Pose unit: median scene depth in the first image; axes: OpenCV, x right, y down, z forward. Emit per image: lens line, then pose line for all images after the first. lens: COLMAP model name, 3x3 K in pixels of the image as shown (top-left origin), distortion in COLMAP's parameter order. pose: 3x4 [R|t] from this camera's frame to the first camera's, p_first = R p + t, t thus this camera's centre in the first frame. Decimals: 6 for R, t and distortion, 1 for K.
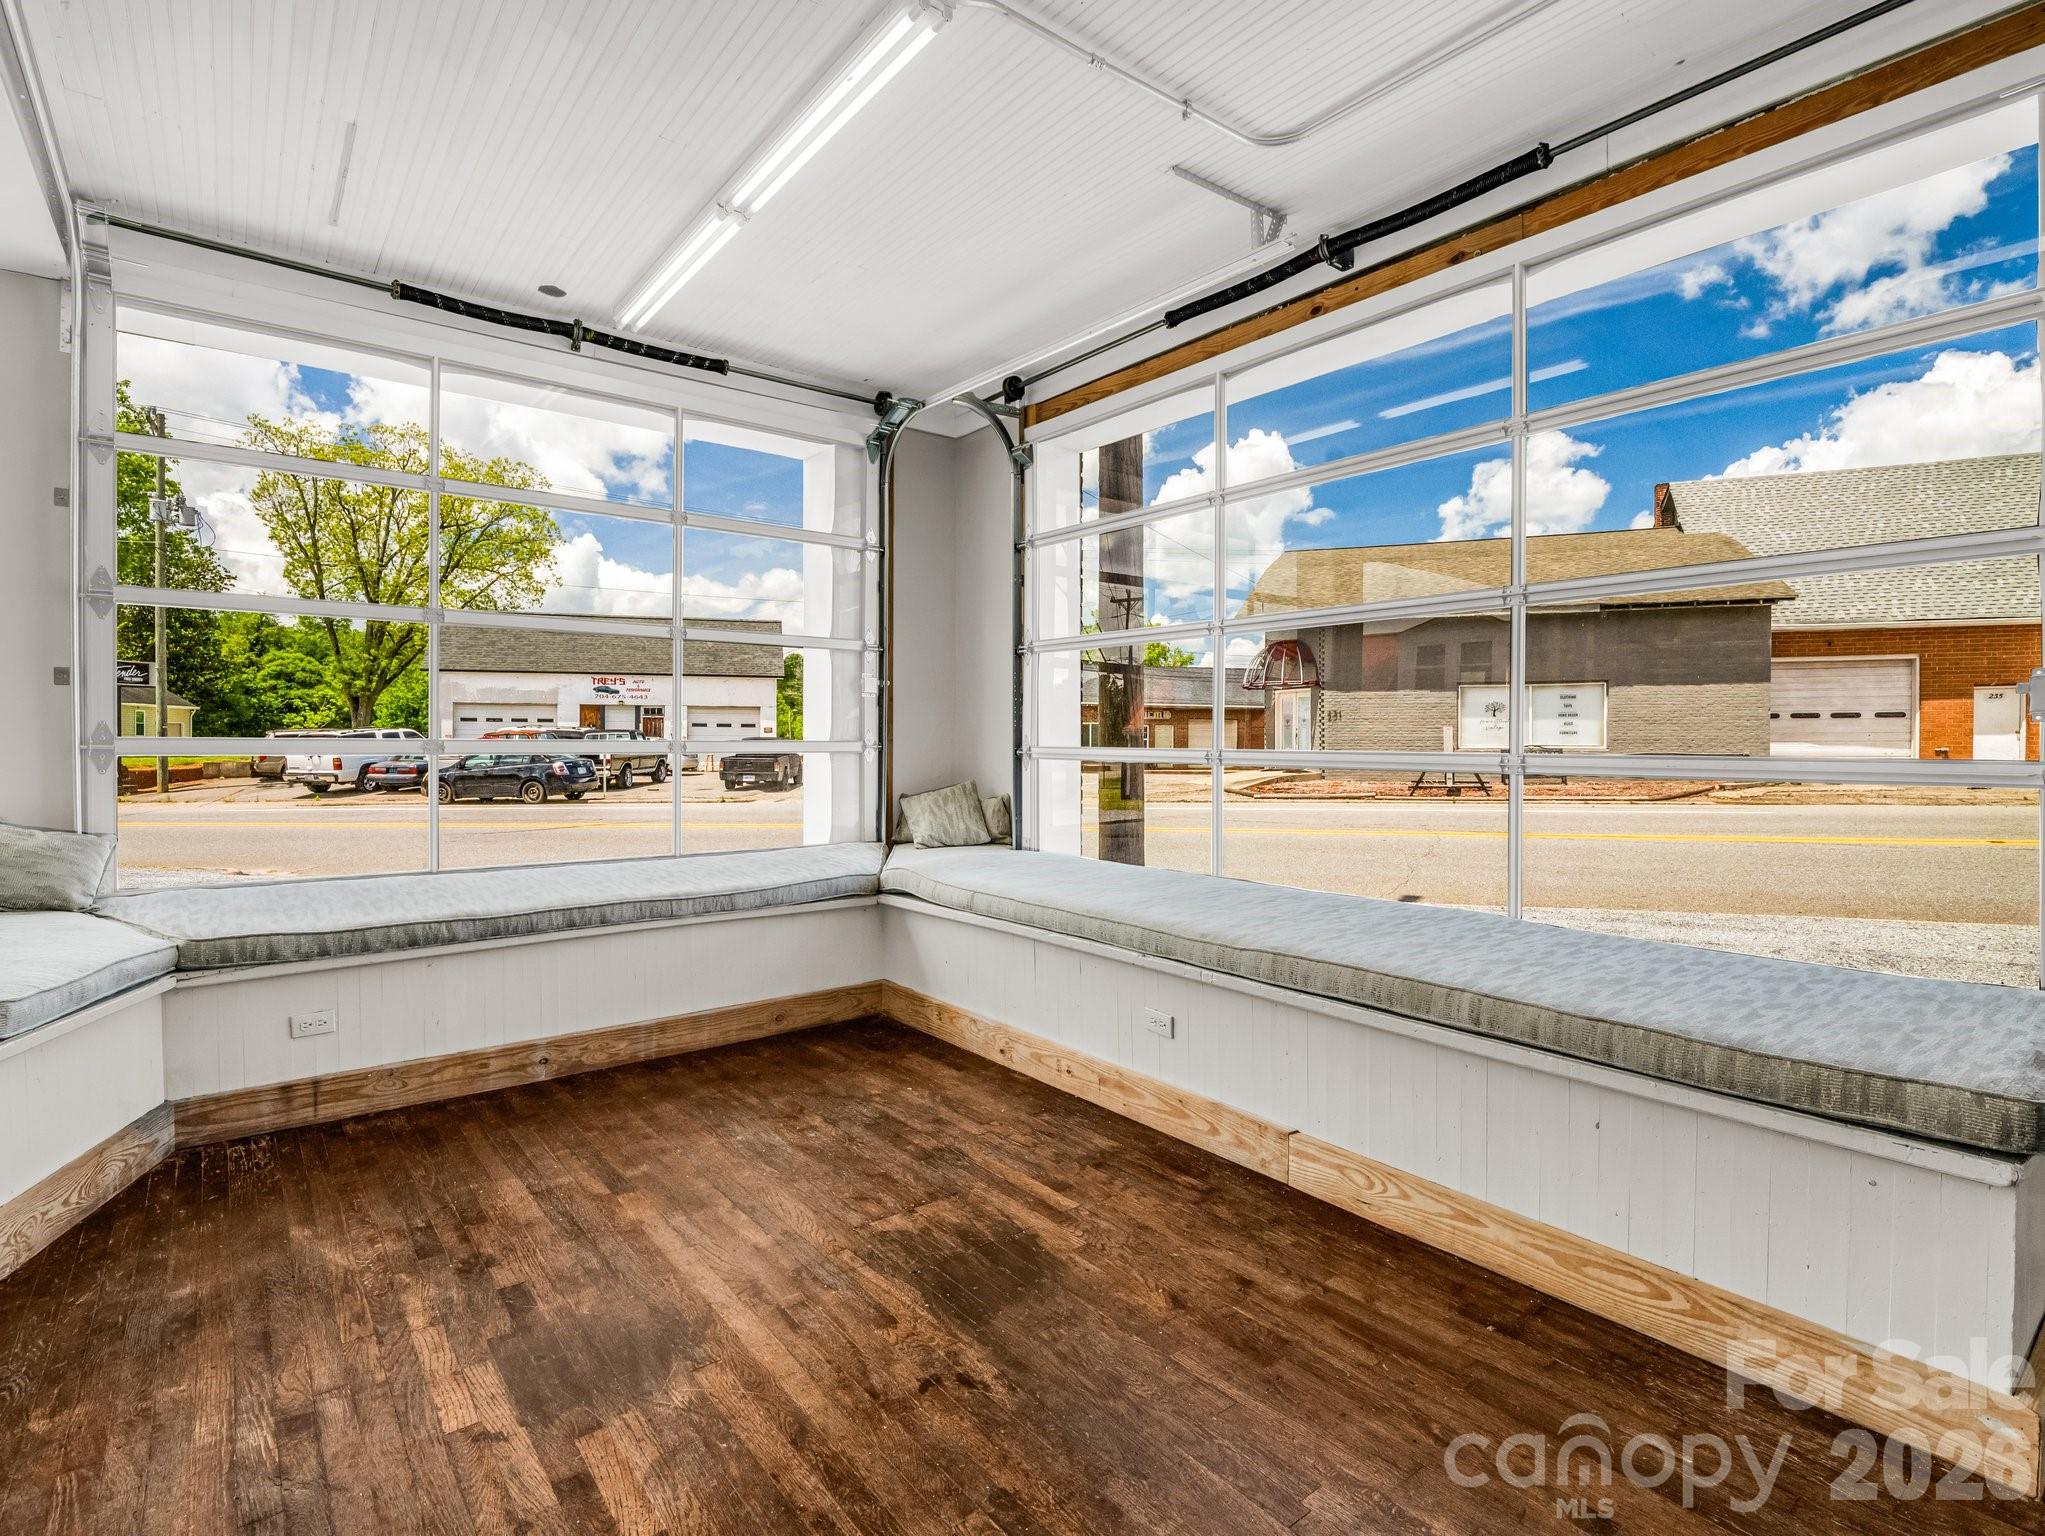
lens RADIAL K [[1031.6, 0, 1023.6], [0, 1031.6, 759.2], [0, 0, 1]] dist [-0.015407, 0.000075]
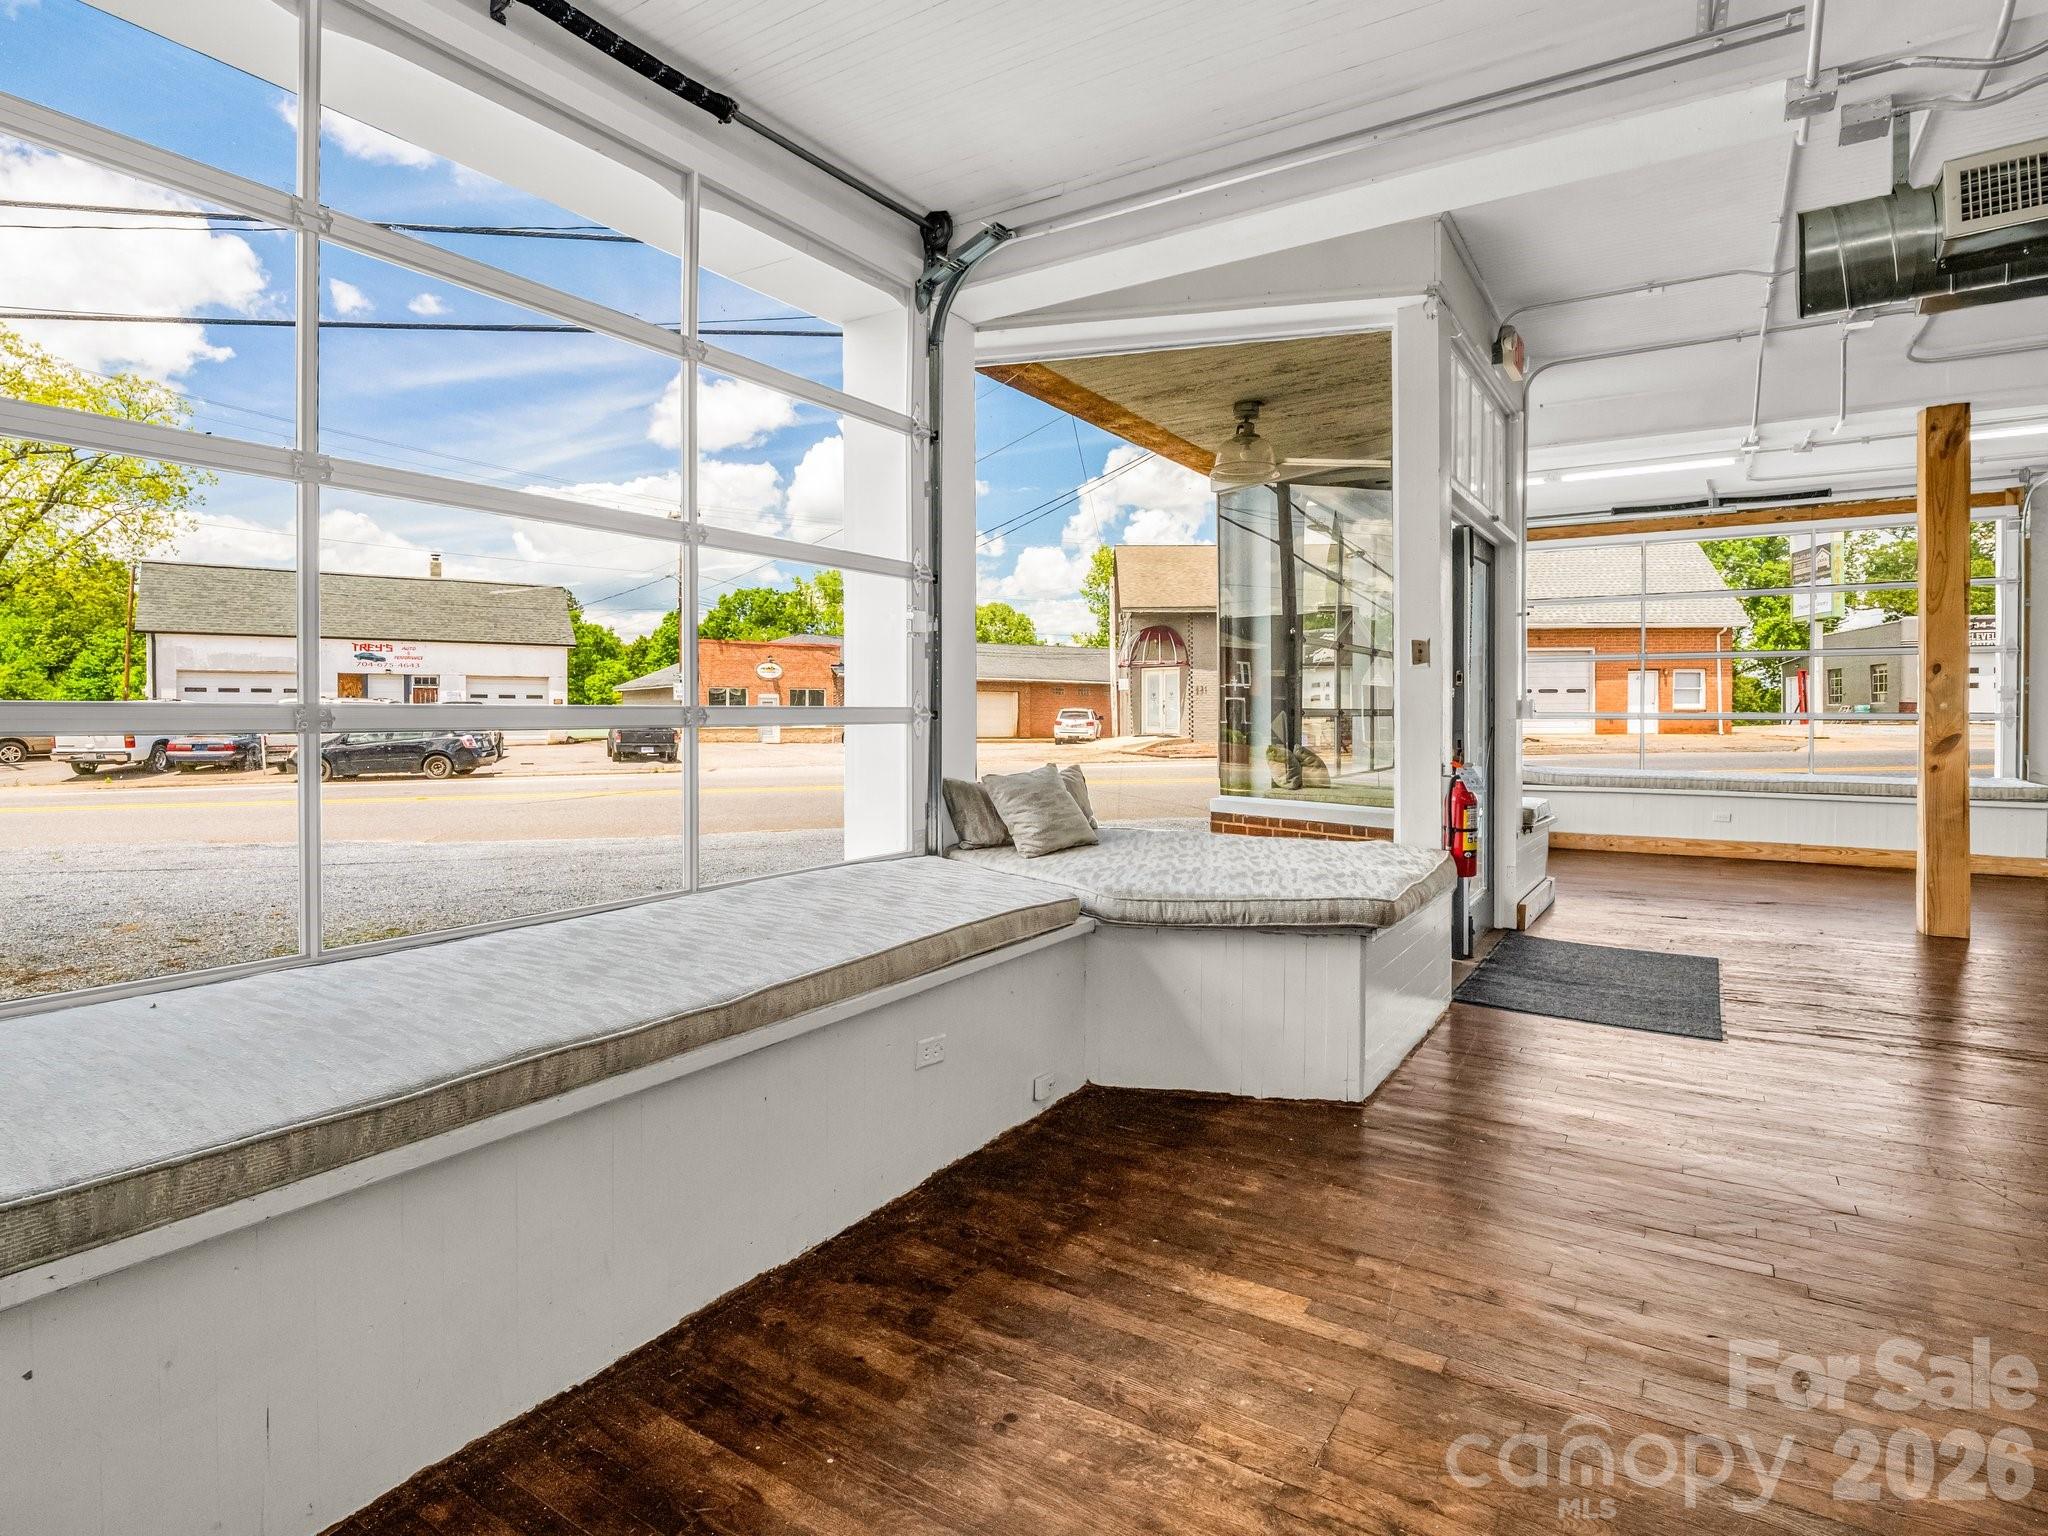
lens RADIAL K [[1065.0, 0, 1017.3], [0, 1065.0, 729.8], [0, 0, 1]] dist [-0.015980, 0.001804]
pose [[0.948030, -0.008419, 0.318070, -0.226078], [0.008858, 0.999961, 0.000069, 0.002222], [-0.318058, 0.002752, 0.948067, -0.090250]]
